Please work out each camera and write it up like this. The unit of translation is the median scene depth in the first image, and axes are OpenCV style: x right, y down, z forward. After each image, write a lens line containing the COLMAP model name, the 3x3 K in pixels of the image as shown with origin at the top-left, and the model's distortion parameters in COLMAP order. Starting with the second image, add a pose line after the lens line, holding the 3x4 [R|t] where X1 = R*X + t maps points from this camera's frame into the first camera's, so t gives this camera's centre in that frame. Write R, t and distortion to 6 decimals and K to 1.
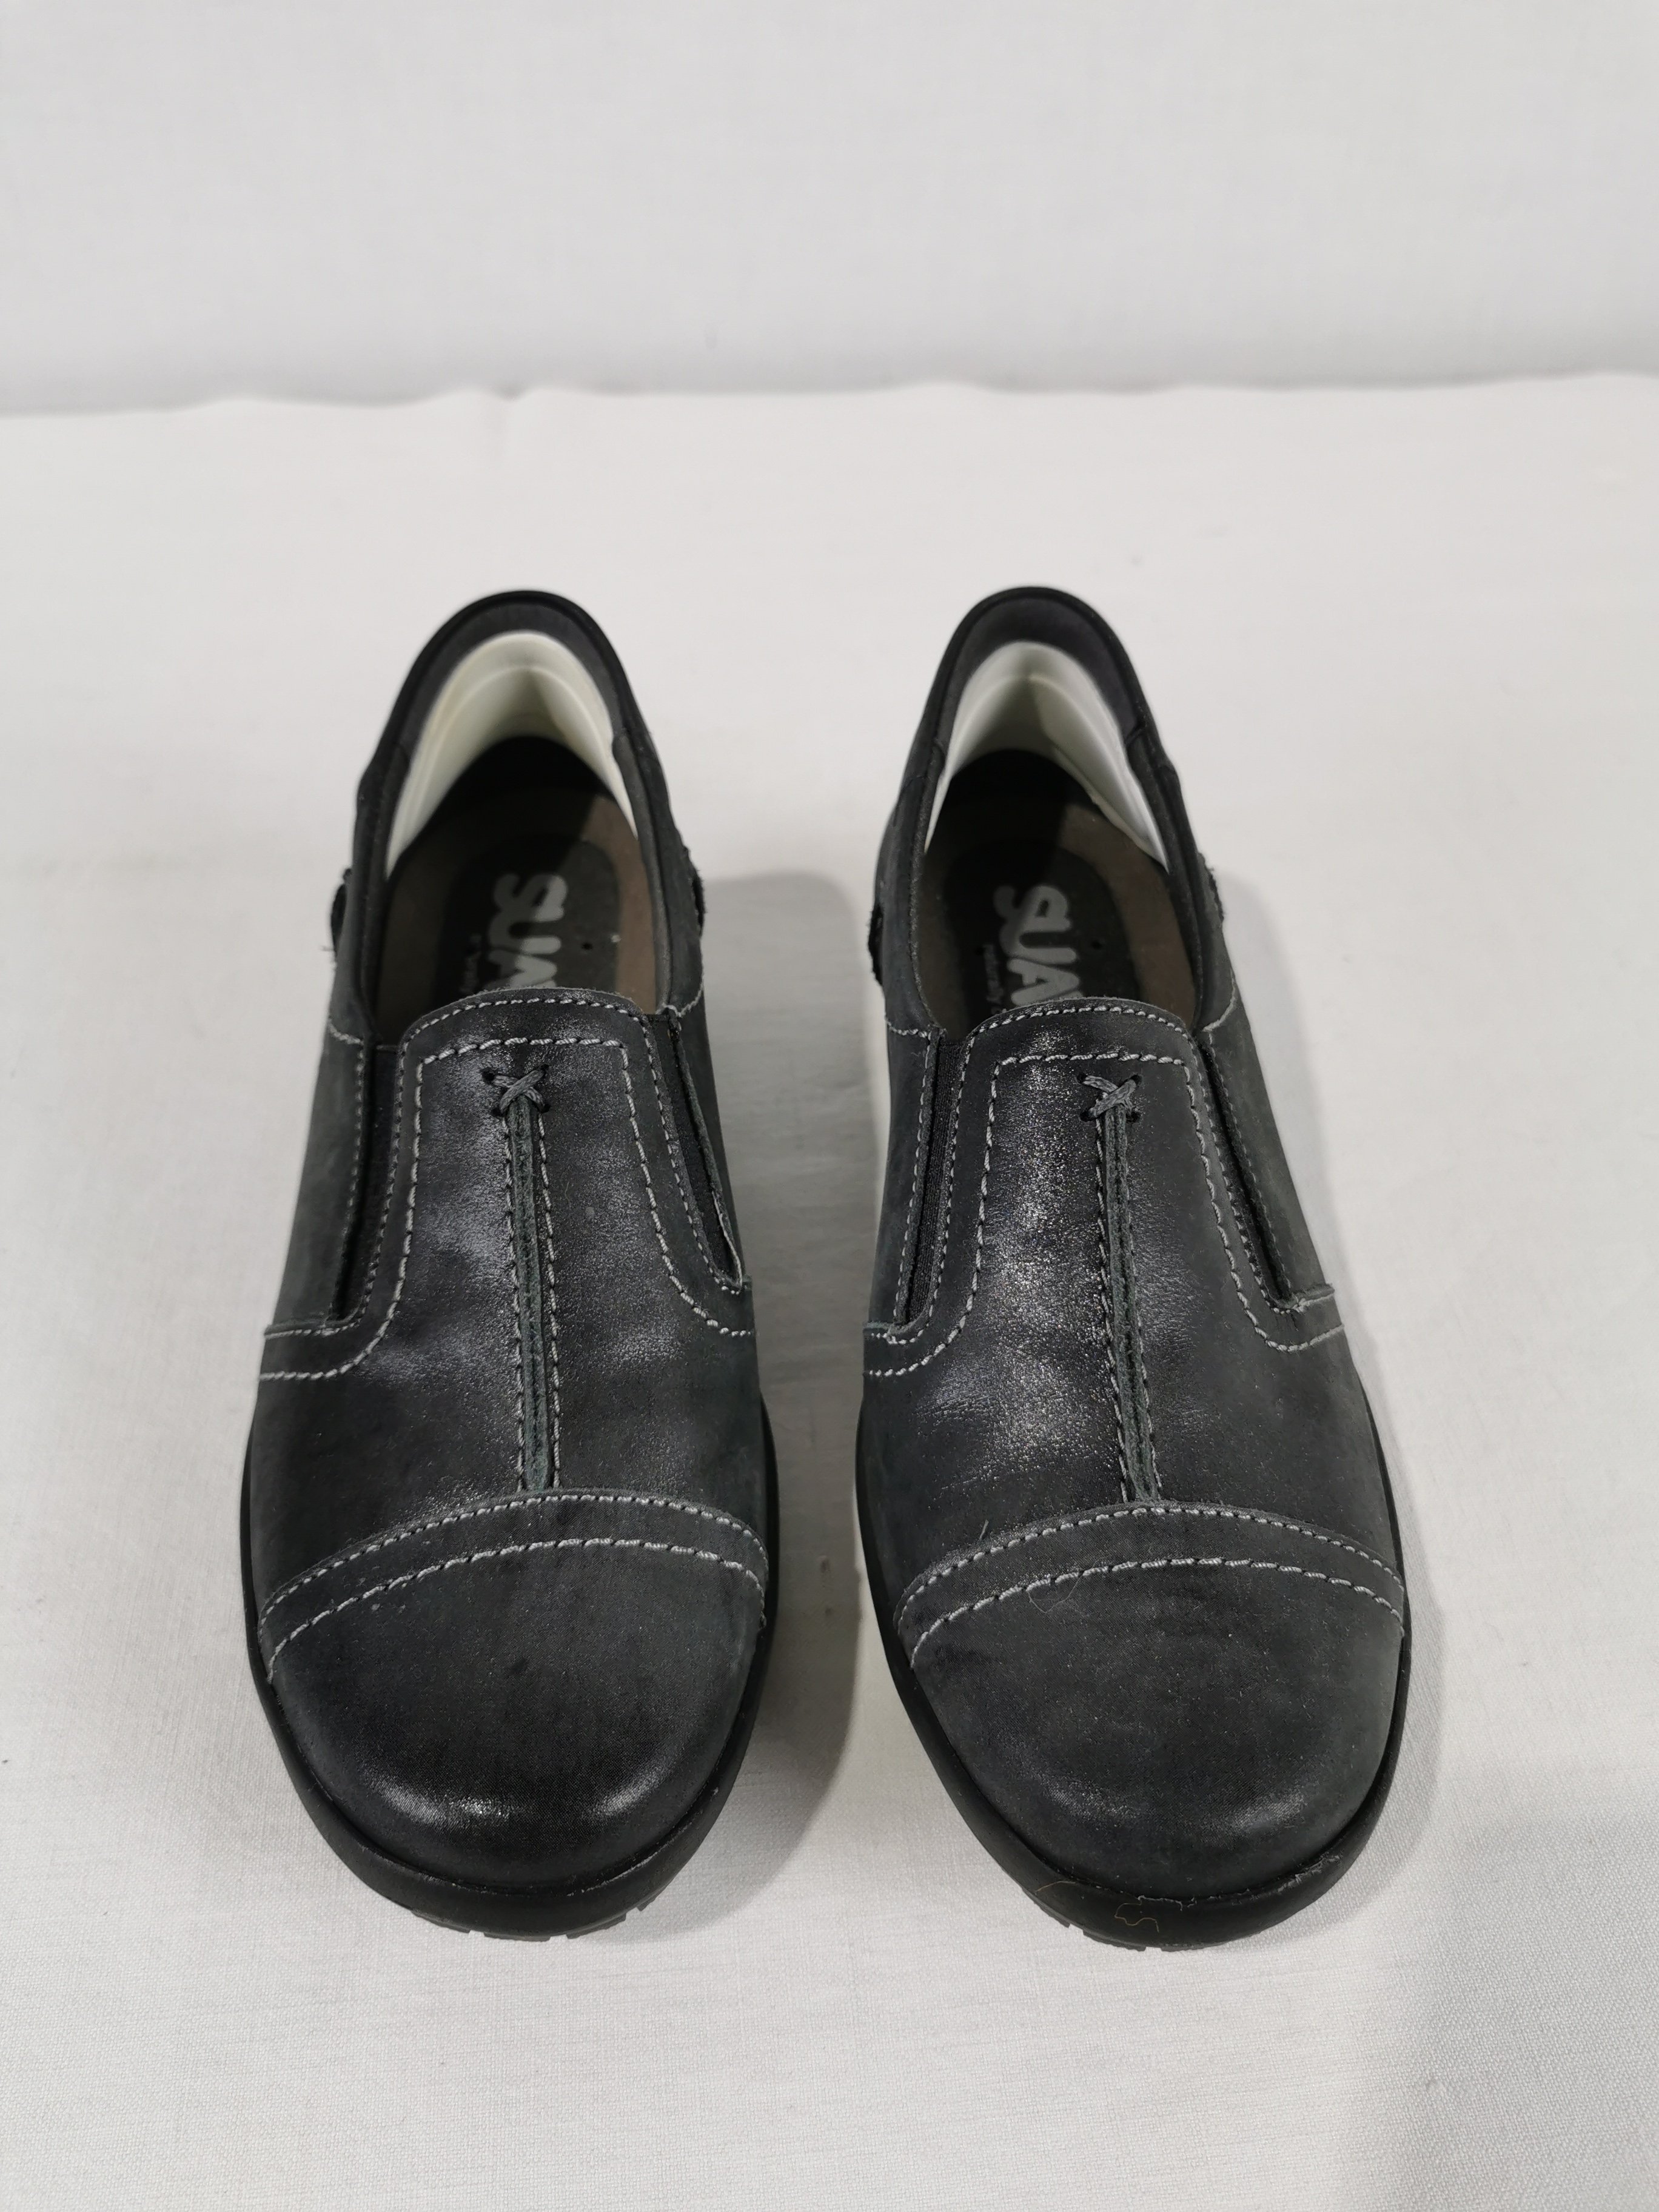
lens RADIAL K [[1805.2, 0, 835.3], [0, 1805.2, 1067.8], [0, 0, 1]] dist [-0.019336, -0.012530]
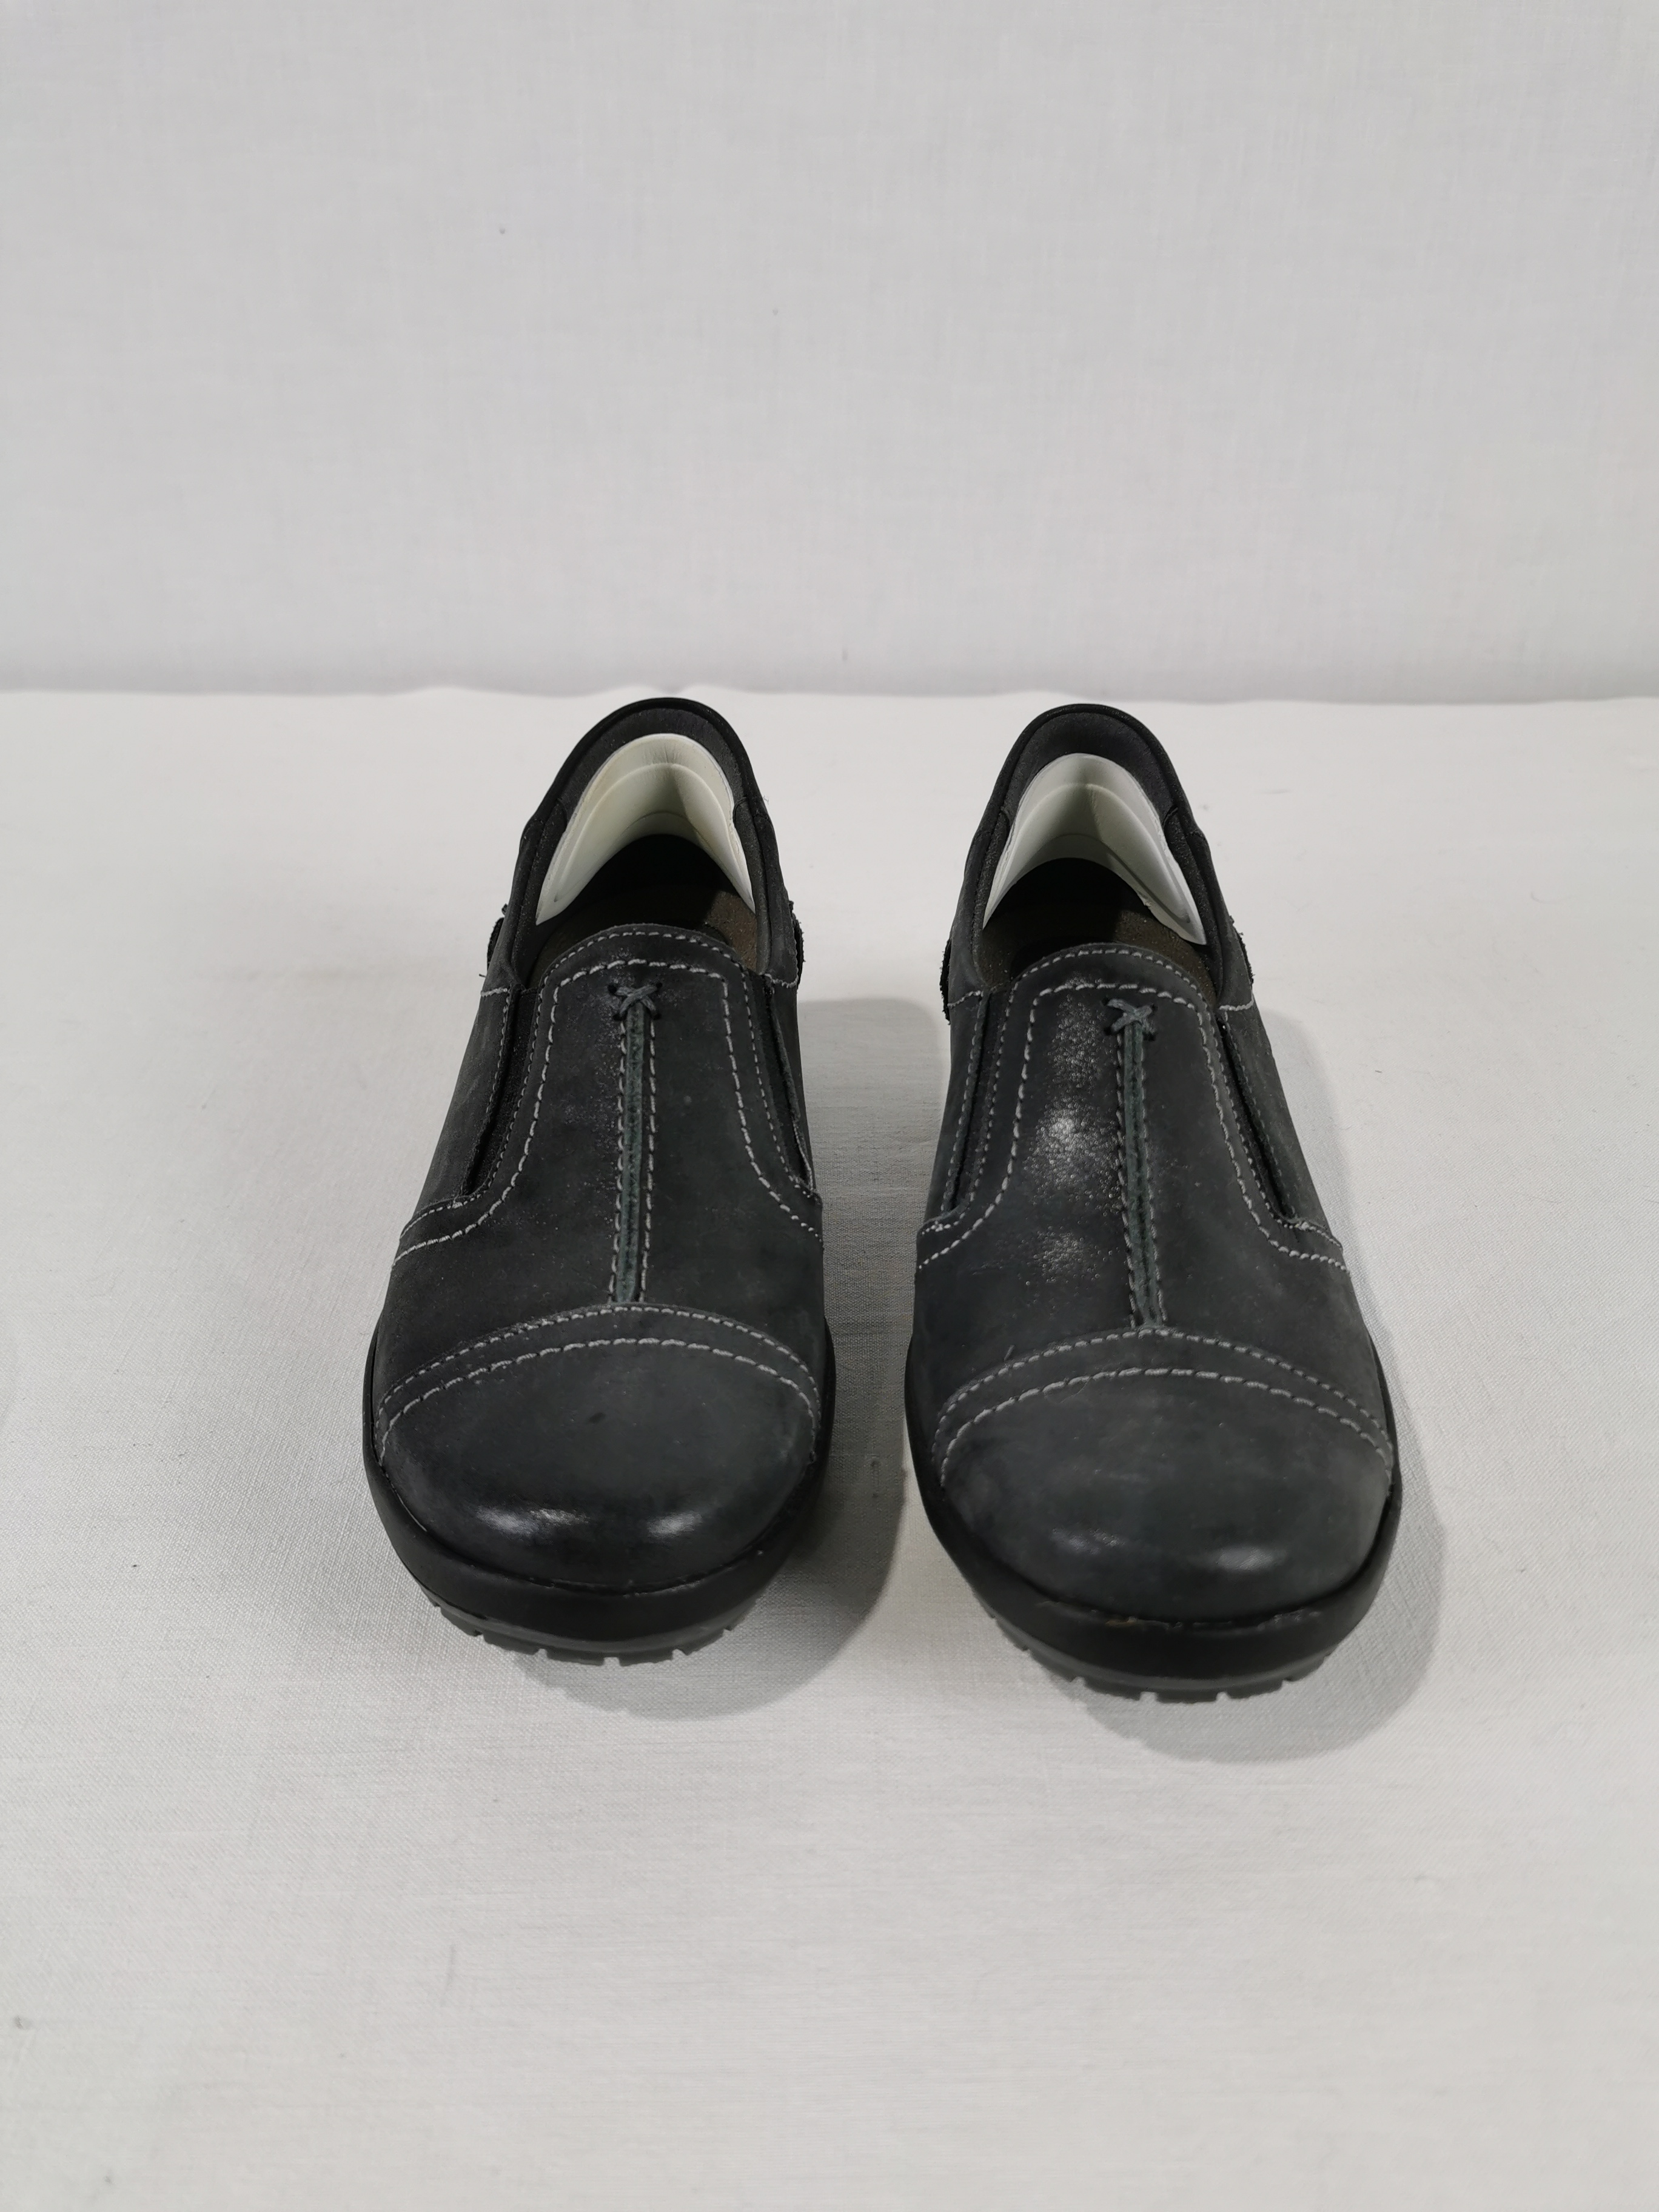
lens RADIAL K [[1765.3, 0, 827.4], [0, 1765.3, 1043.9], [0, 0, 1]] dist [-0.002974, -0.003476]
pose [[0.996424, 0.034639, -0.077061, 0.043820], [-0.052458, 0.968632, -0.242899, 0.318820], [0.066230, 0.246073, 0.966986, -0.125662]]
